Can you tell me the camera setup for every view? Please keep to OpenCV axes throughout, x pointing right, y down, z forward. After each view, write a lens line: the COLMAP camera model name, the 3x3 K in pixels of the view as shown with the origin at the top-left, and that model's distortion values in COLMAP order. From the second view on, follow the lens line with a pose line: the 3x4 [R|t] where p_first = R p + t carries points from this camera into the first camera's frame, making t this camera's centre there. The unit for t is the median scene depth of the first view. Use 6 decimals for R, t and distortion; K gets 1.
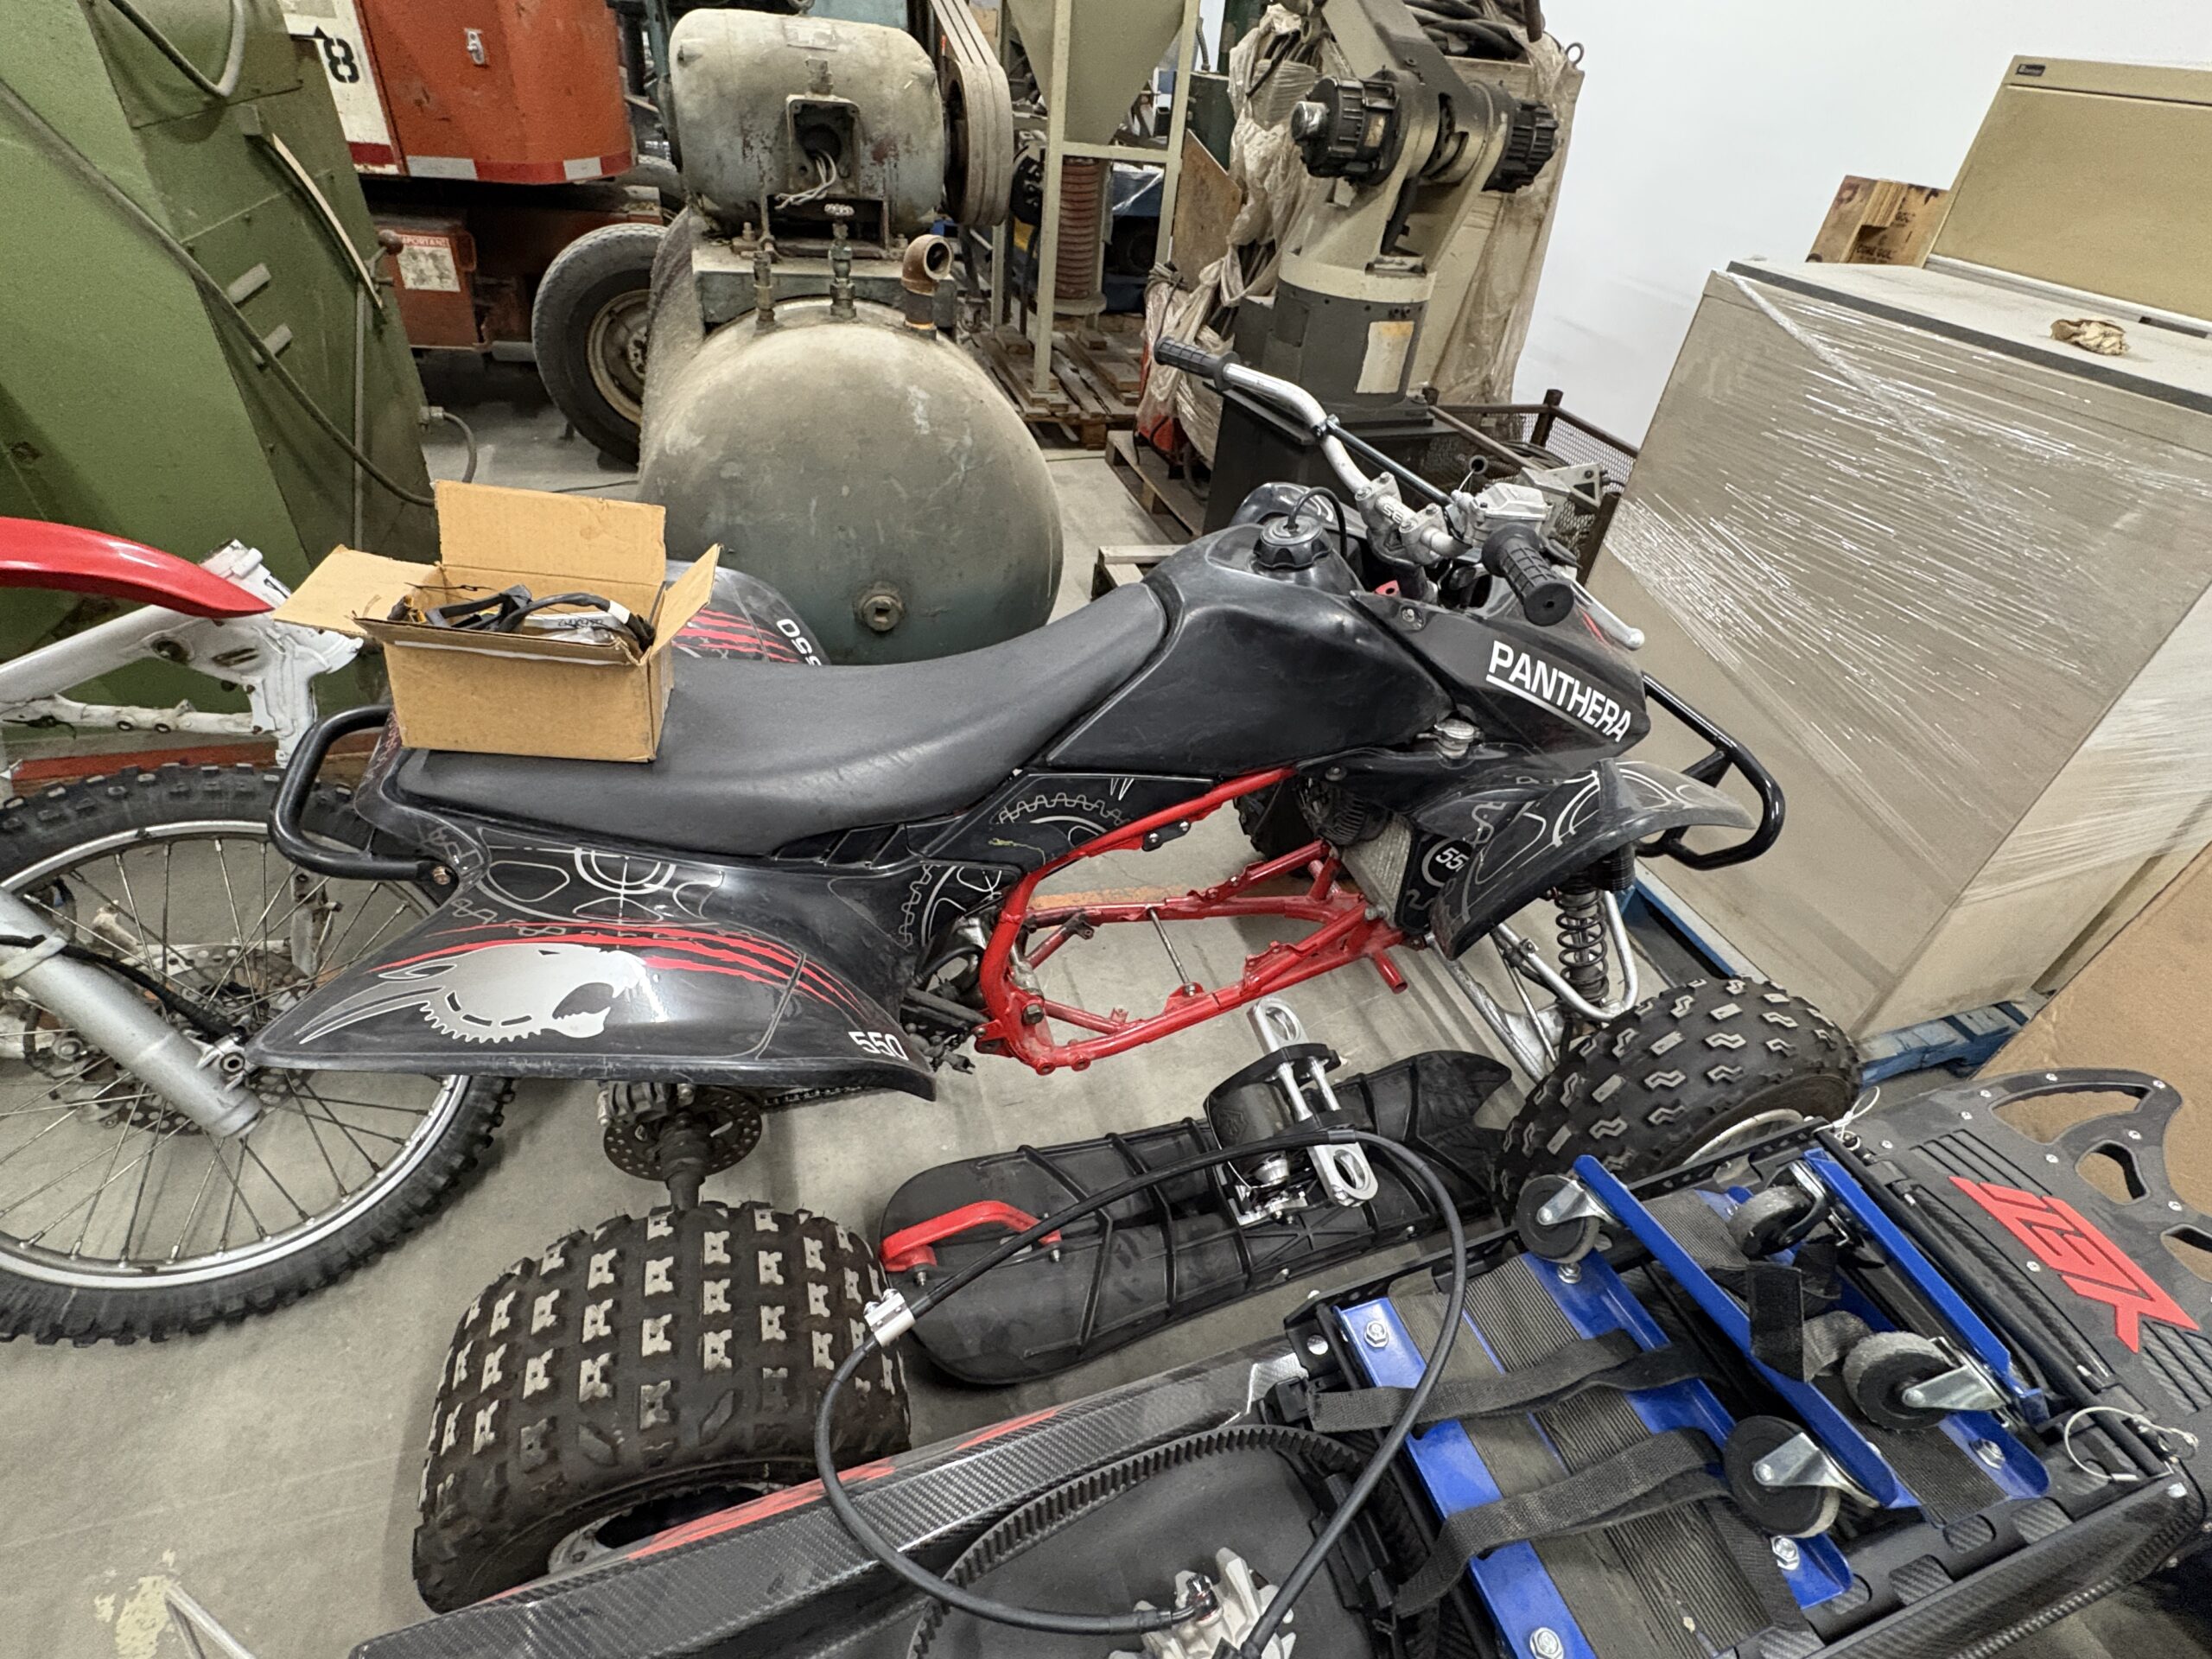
lens RADIAL K [[1014.6, 0, 1107.7], [0, 1014.6, 812.9], [0, 0, 1]] dist [-0.004987, -0.001539]
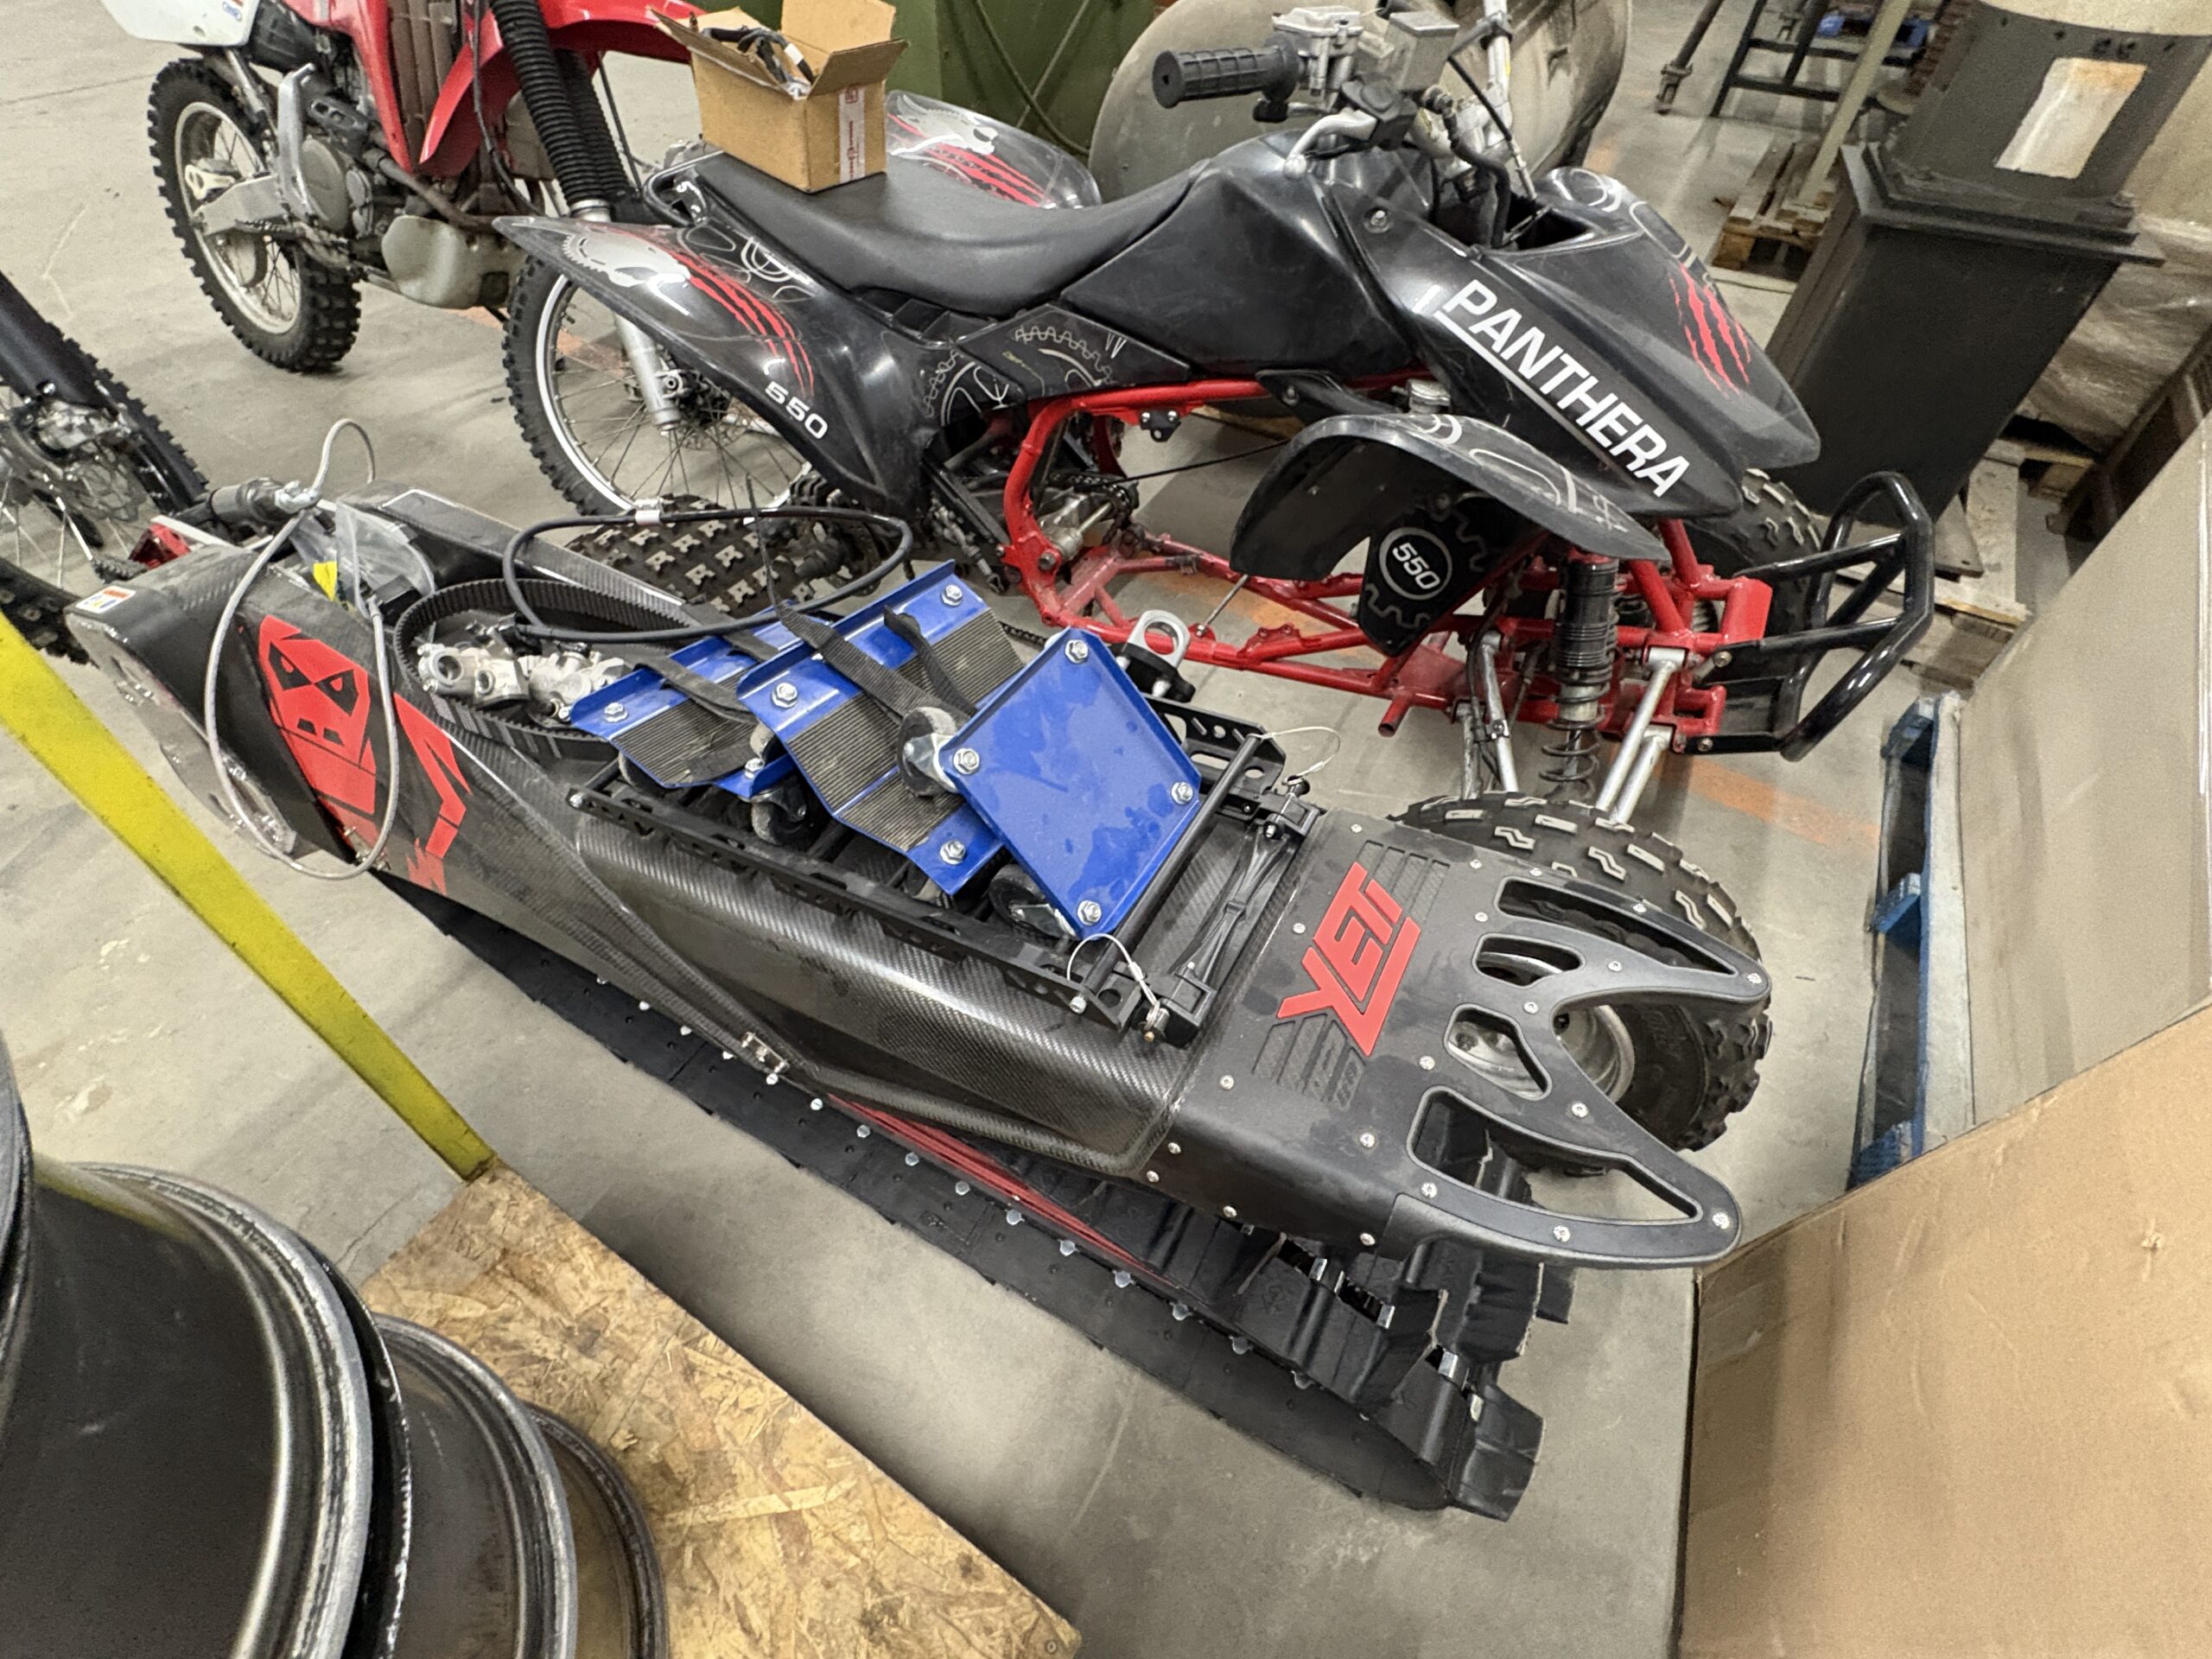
lens RADIAL K [[1014.6, 0, 1100.6], [0, 1014.6, 839.8], [0, 0, 1]] dist [-0.004987, -0.001539]
pose [[0.669795, 0.494758, -0.553705, 0.840959], [-0.418290, 0.867514, 0.269170, 0.145191], [0.613521, 0.051320, 0.788009, 0.115180]]
